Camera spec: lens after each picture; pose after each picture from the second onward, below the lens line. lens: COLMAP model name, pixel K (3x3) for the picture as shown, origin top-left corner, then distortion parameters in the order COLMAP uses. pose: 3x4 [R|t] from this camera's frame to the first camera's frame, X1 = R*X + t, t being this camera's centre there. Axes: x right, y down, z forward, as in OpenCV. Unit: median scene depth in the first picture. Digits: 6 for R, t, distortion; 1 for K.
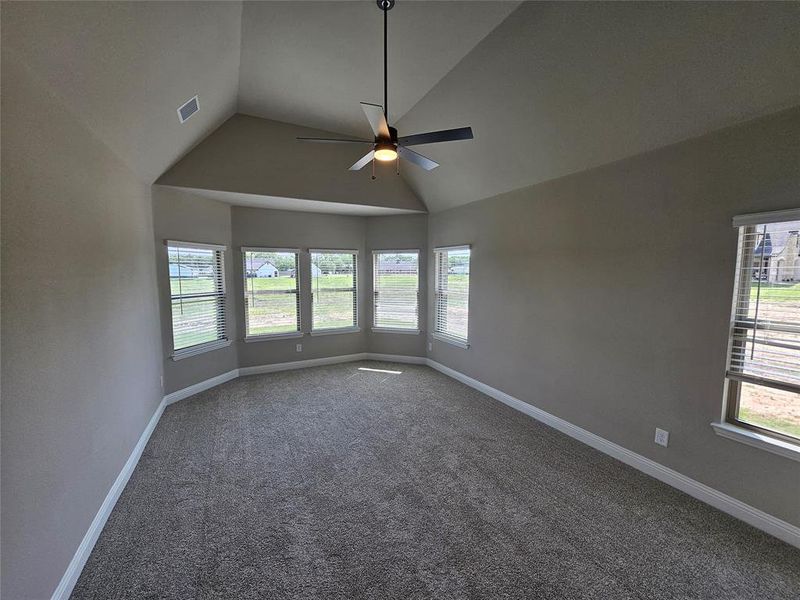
lens RADIAL K [[314.7, 0, 394.5], [0, 314.7, 298.6], [0, 0, 1]] dist [-0.003182, -0.000457]
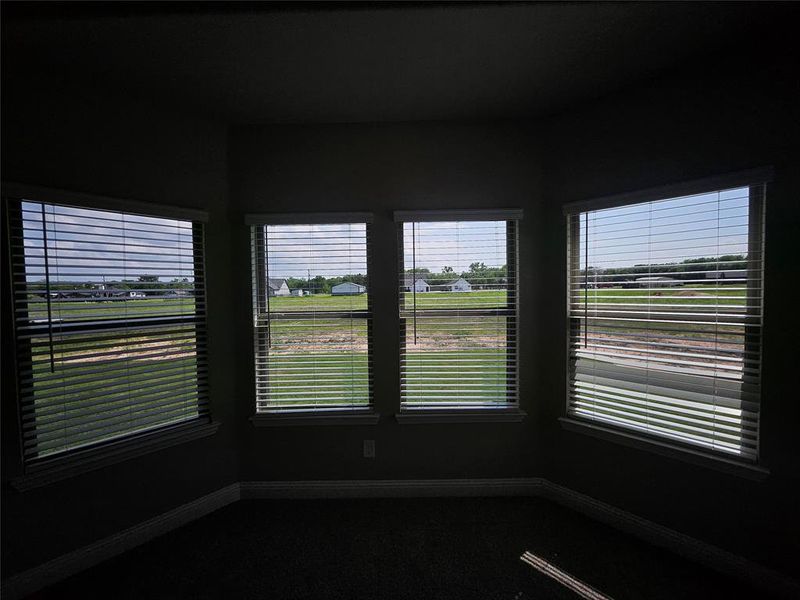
lens RADIAL K [[314.7, 0, 394.3], [0, 314.7, 303.3], [0, 0, 1]] dist [-0.003182, -0.000457]
pose [[0.890941, 0.005934, -0.454080, -0.084641], [-0.020516, 0.999420, -0.027192, -0.026285], [0.453655, 0.033542, 0.890546, 0.633063]]
